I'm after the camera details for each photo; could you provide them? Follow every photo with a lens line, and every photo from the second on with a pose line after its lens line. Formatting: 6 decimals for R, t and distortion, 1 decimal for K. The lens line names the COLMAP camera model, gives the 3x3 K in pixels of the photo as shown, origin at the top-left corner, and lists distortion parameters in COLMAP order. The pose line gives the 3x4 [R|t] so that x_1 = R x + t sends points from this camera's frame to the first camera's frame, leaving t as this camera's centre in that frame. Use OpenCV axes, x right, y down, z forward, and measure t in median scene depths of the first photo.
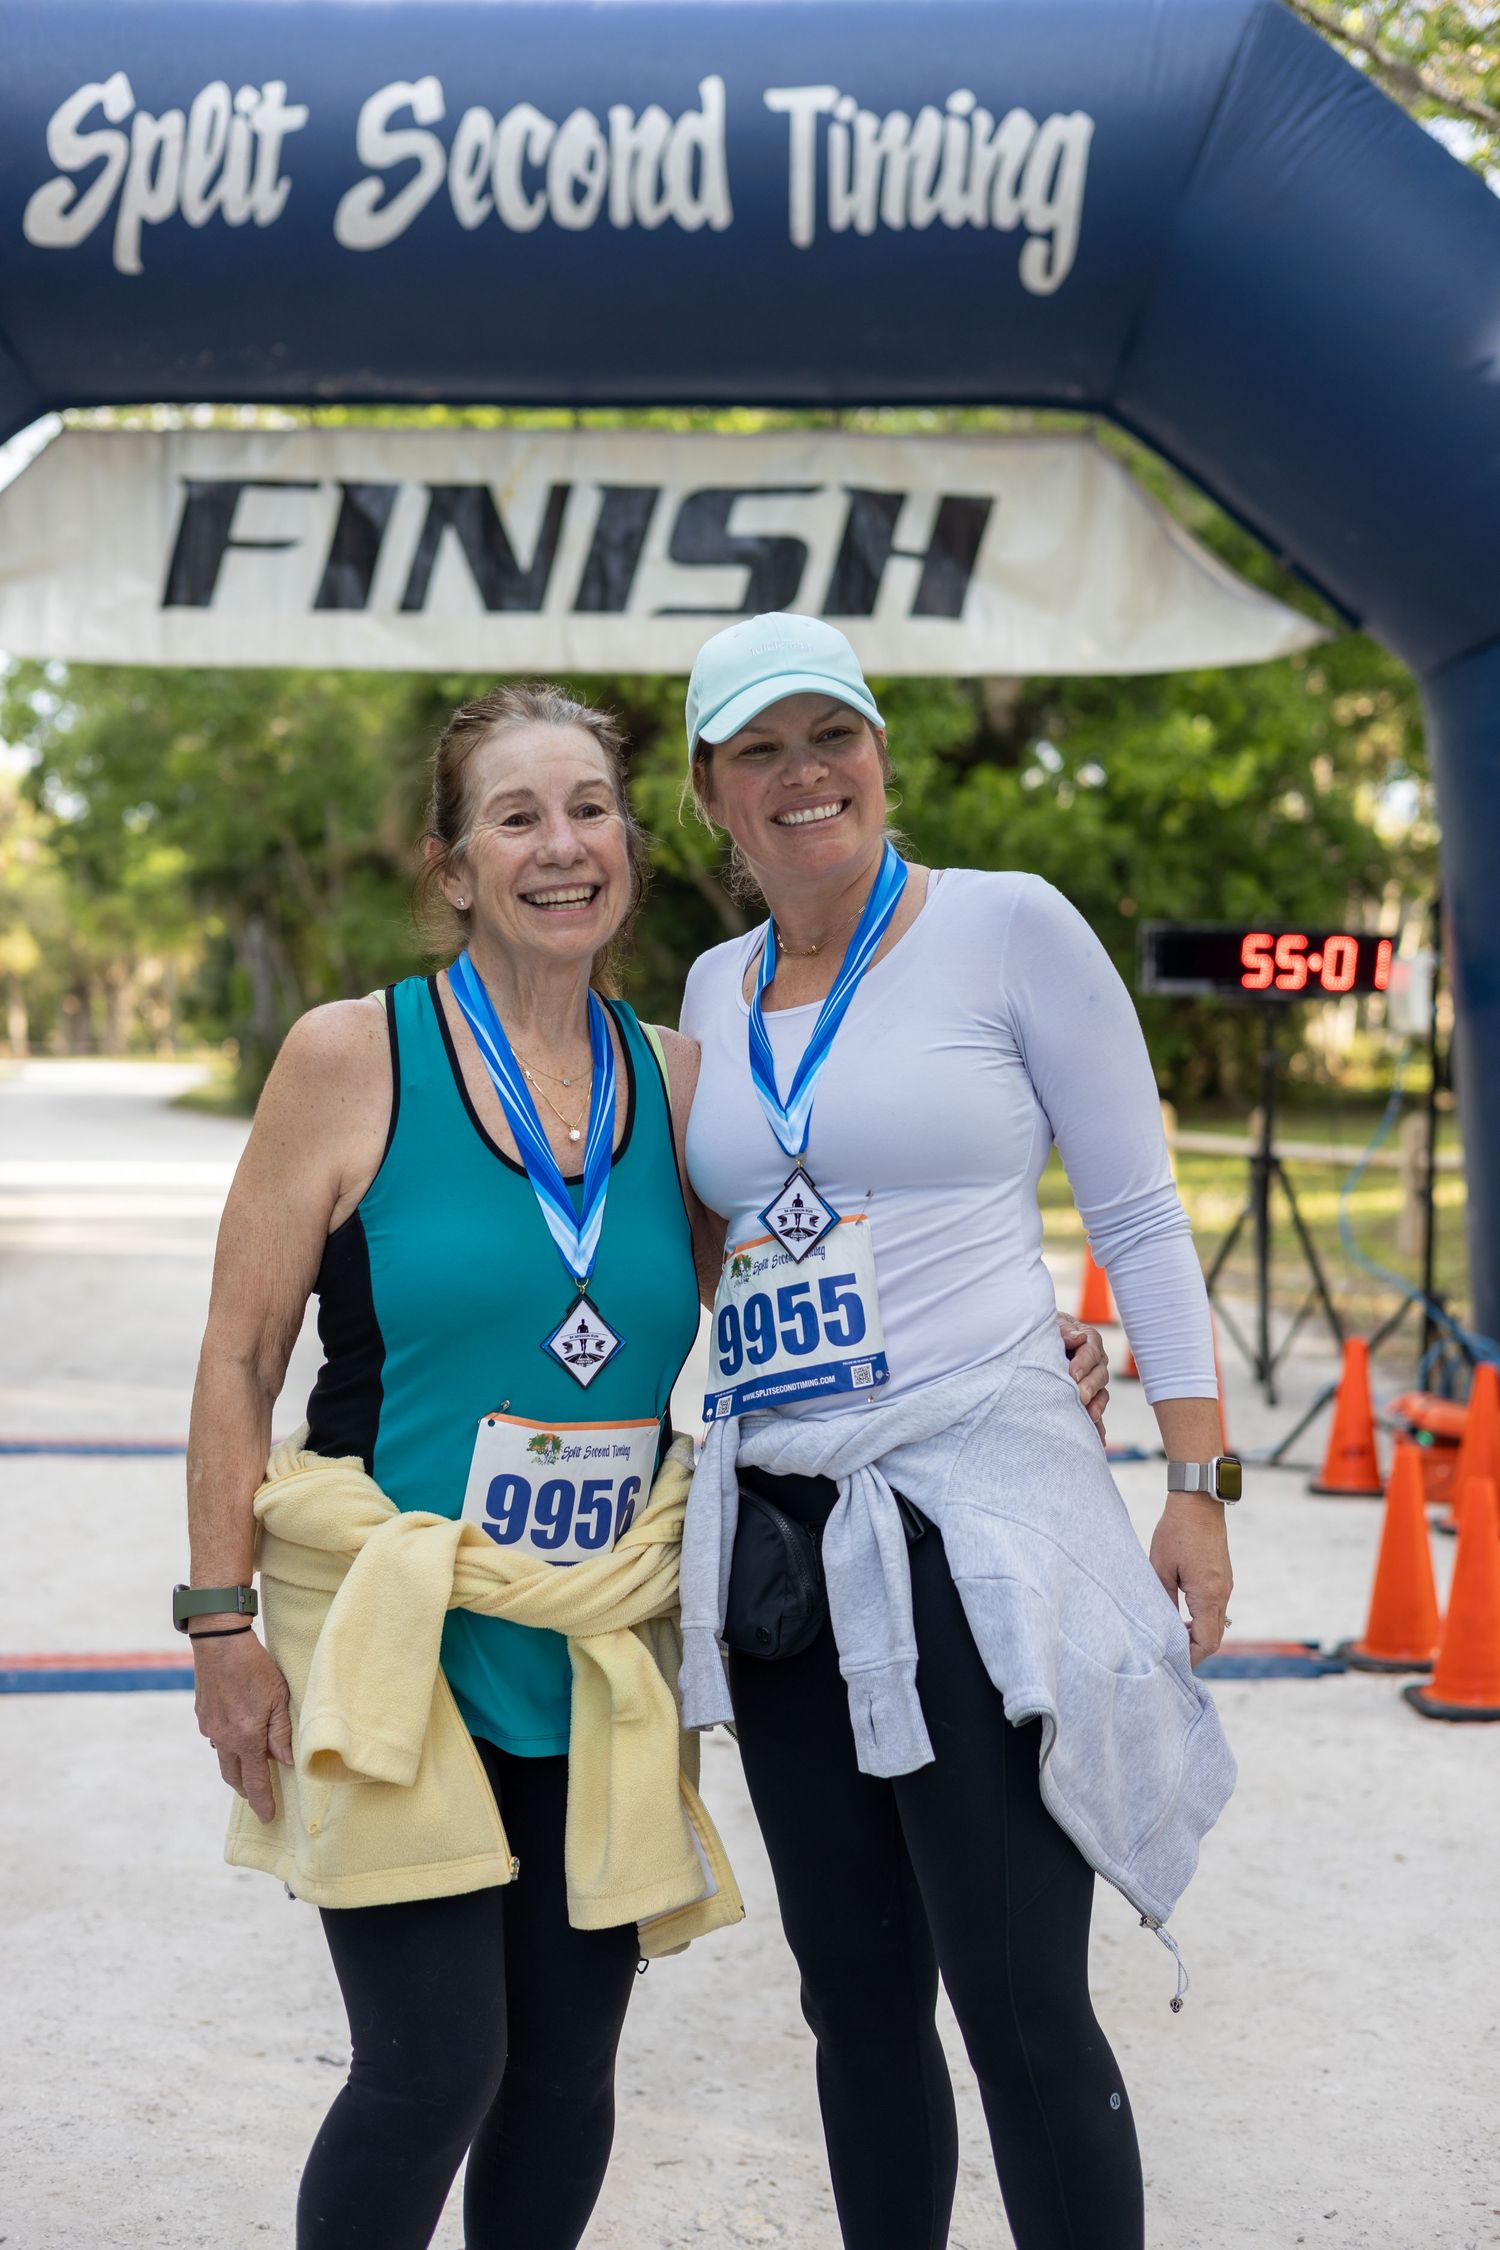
lens RADIAL K [[3139.9, 0, 804.5], [0, 3139.9, 1081.9], [0, 0, 1]] dist [0.010106, 0.041139]
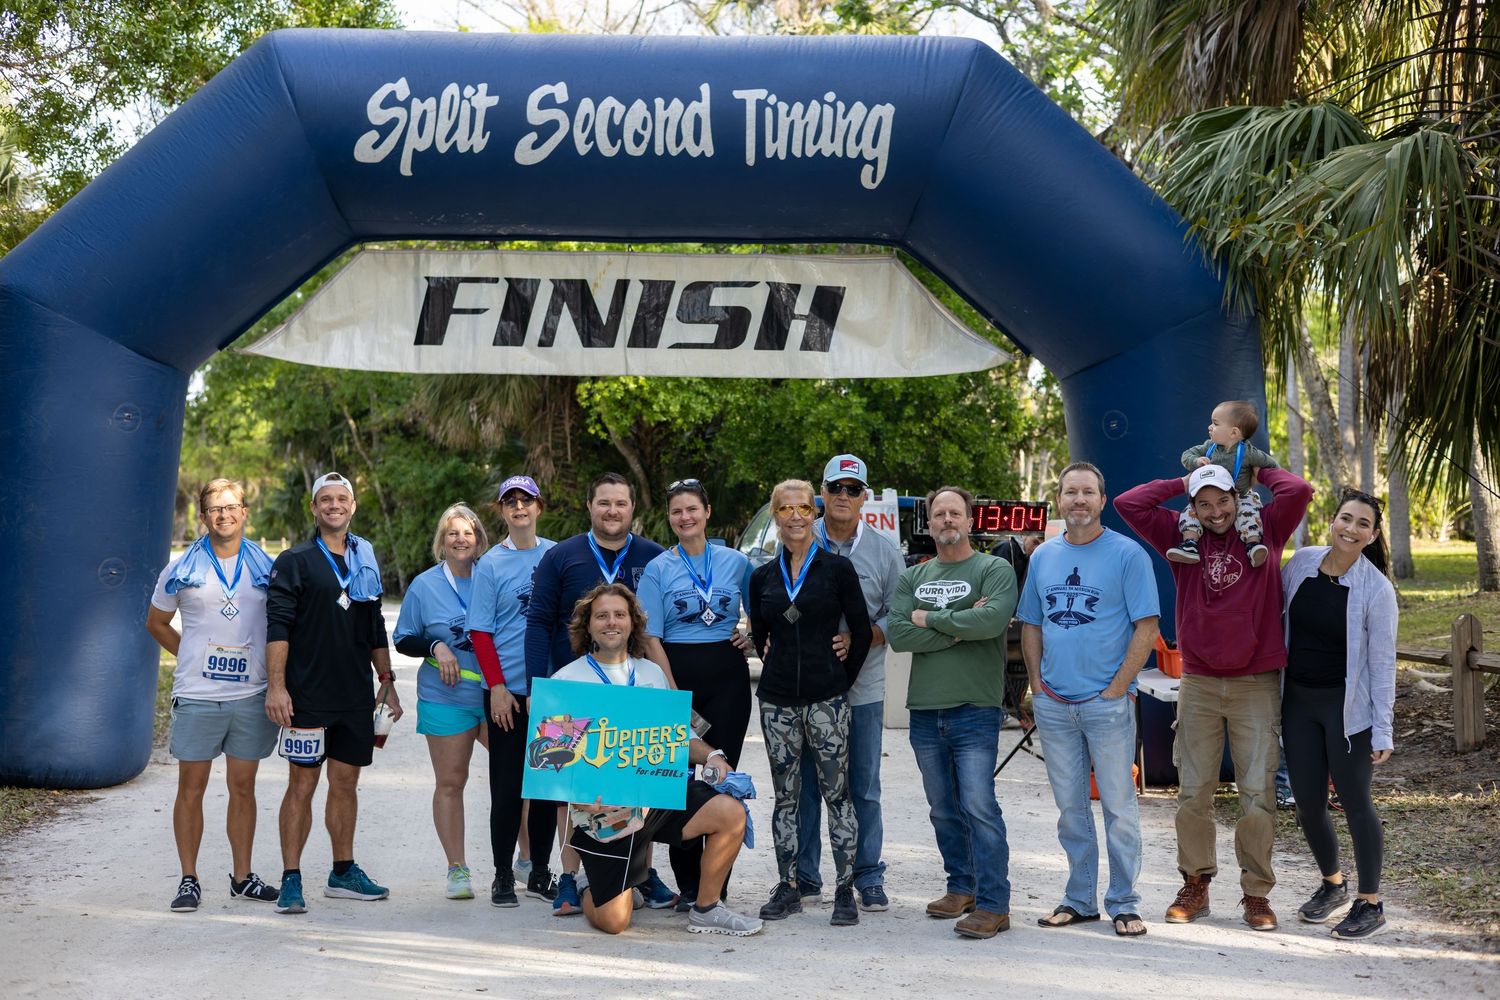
lens RADIAL K [[2093.3, 0, 775.1], [0, 2093.3, 500.4], [0, 0, 1]] dist [0.010106, 0.041139]
pose [[0.998083, -0.003922, 0.061767, -0.067132], [0.005672, 0.999587, -0.028188, -0.017512], [-0.061631, 0.028485, 0.997692, -0.312948]]
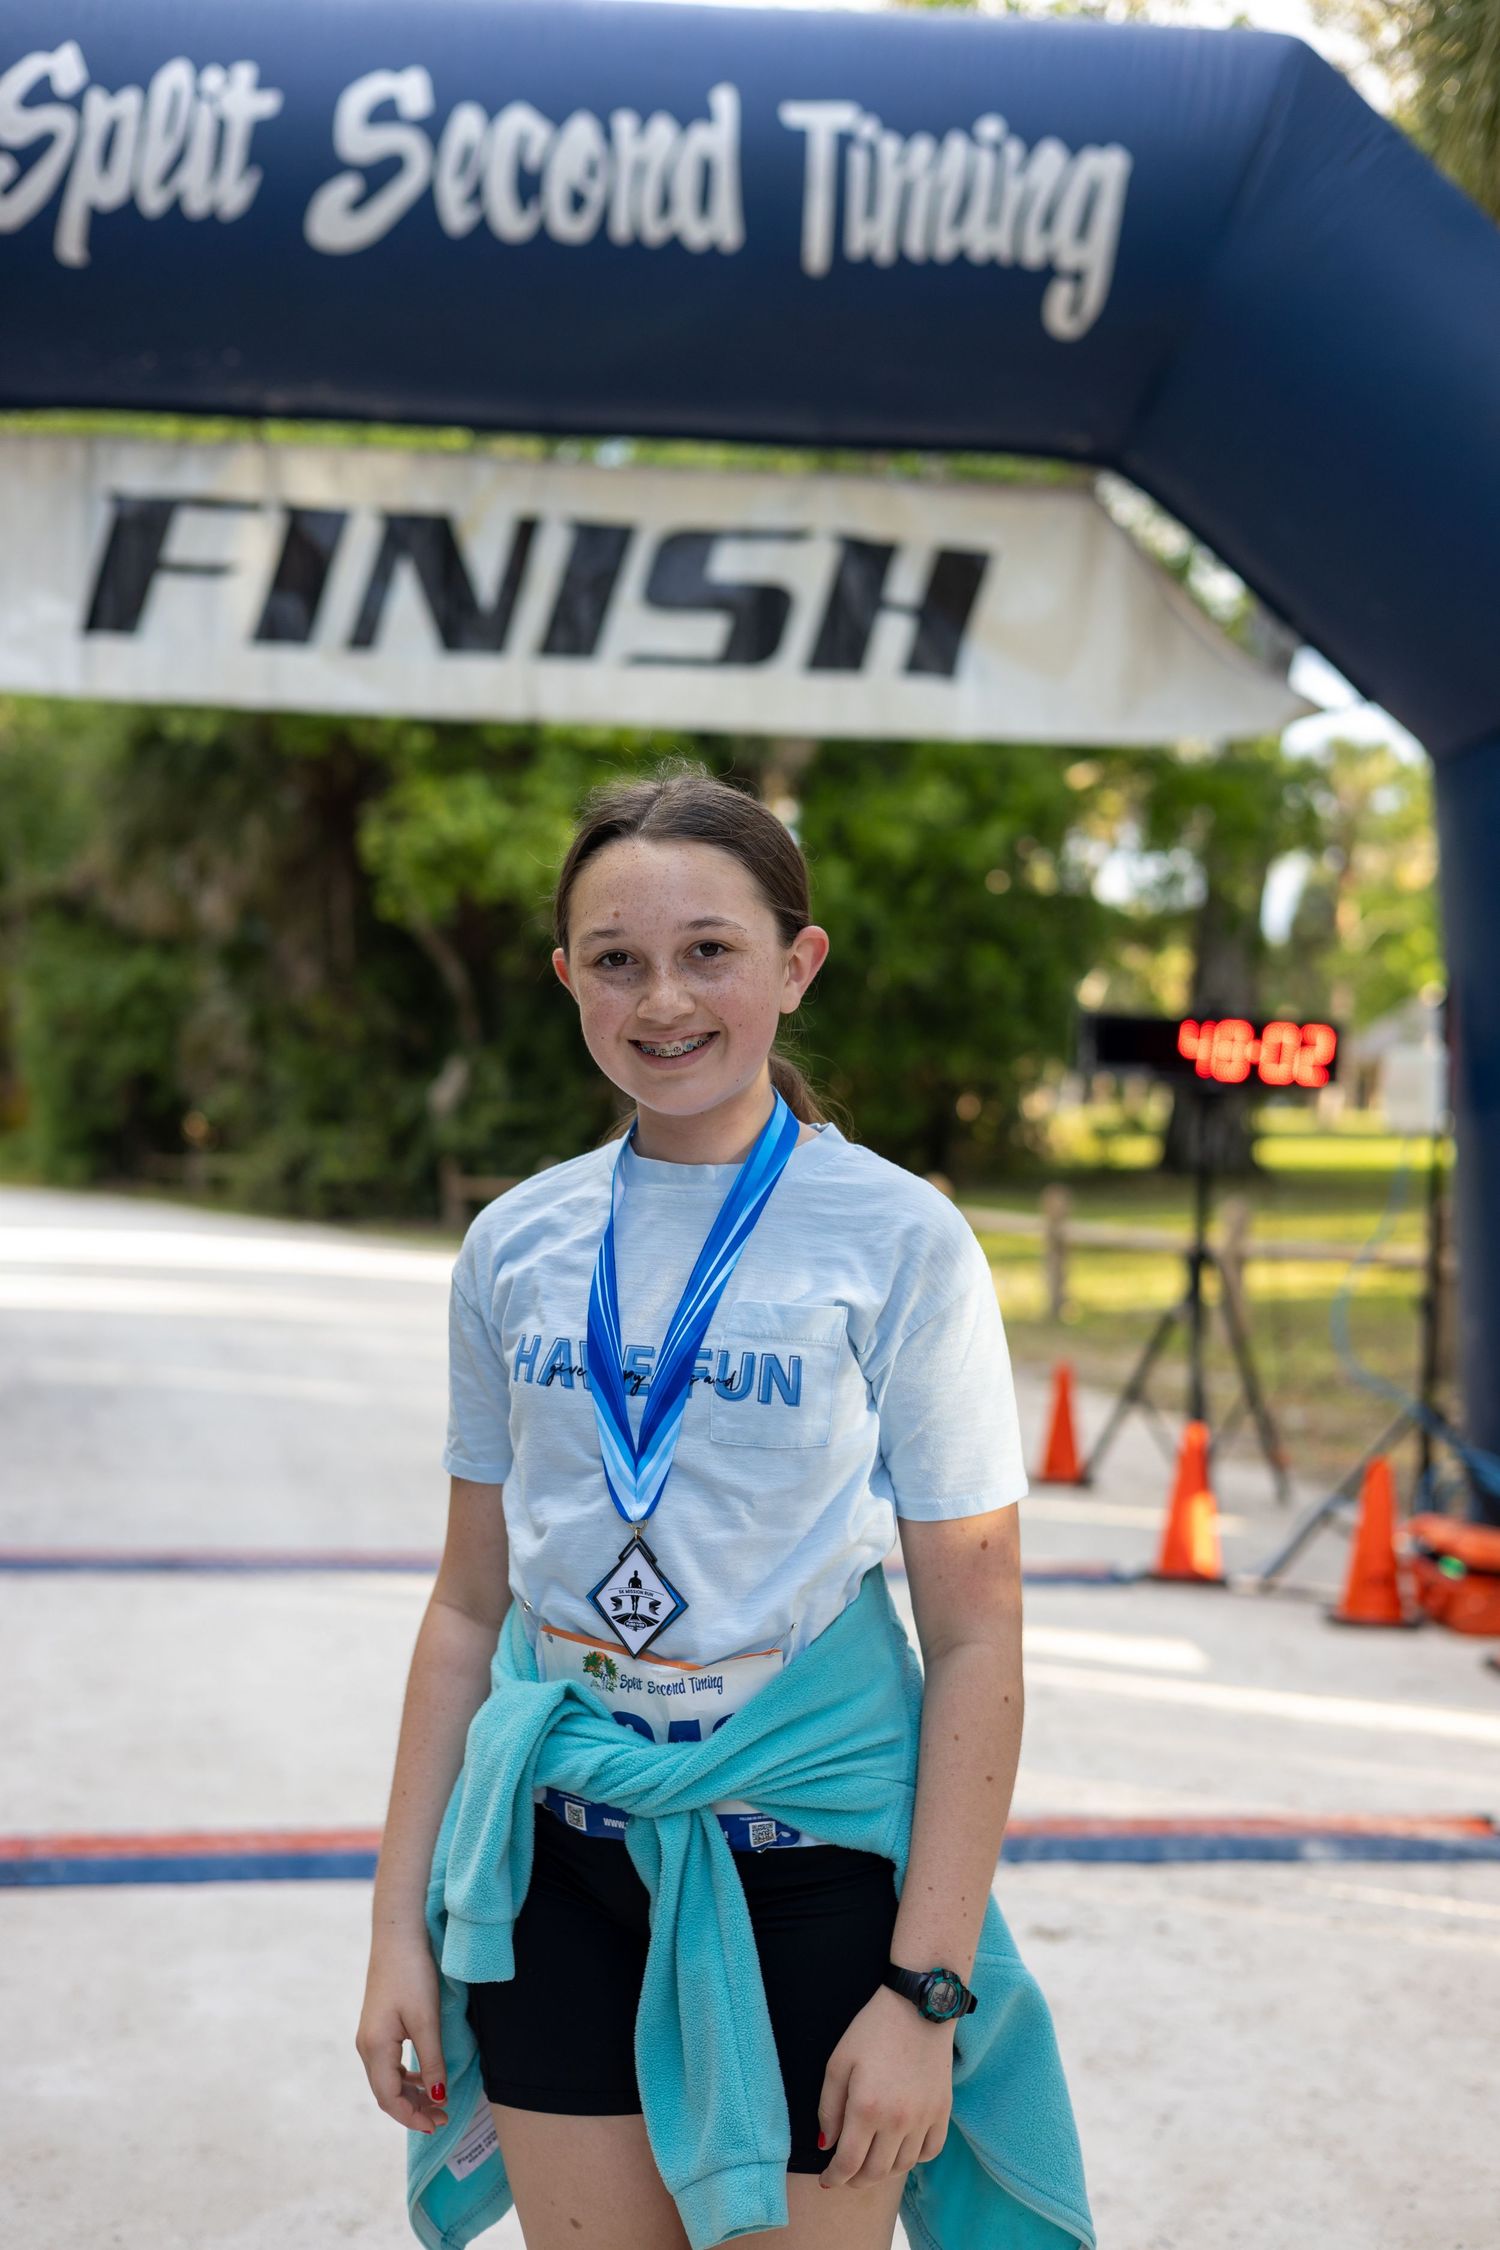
lens RADIAL K [[3139.9, 0, 804.5], [0, 3139.9, 1081.9], [0, 0, 1]] dist [0.010106, 0.041139]
pose [[0.992898, 0.023406, 0.116645, -0.105953], [-0.021098, 0.999557, -0.020981, -0.006932], [-0.117085, 0.018371, 0.992952, 0.079915]]
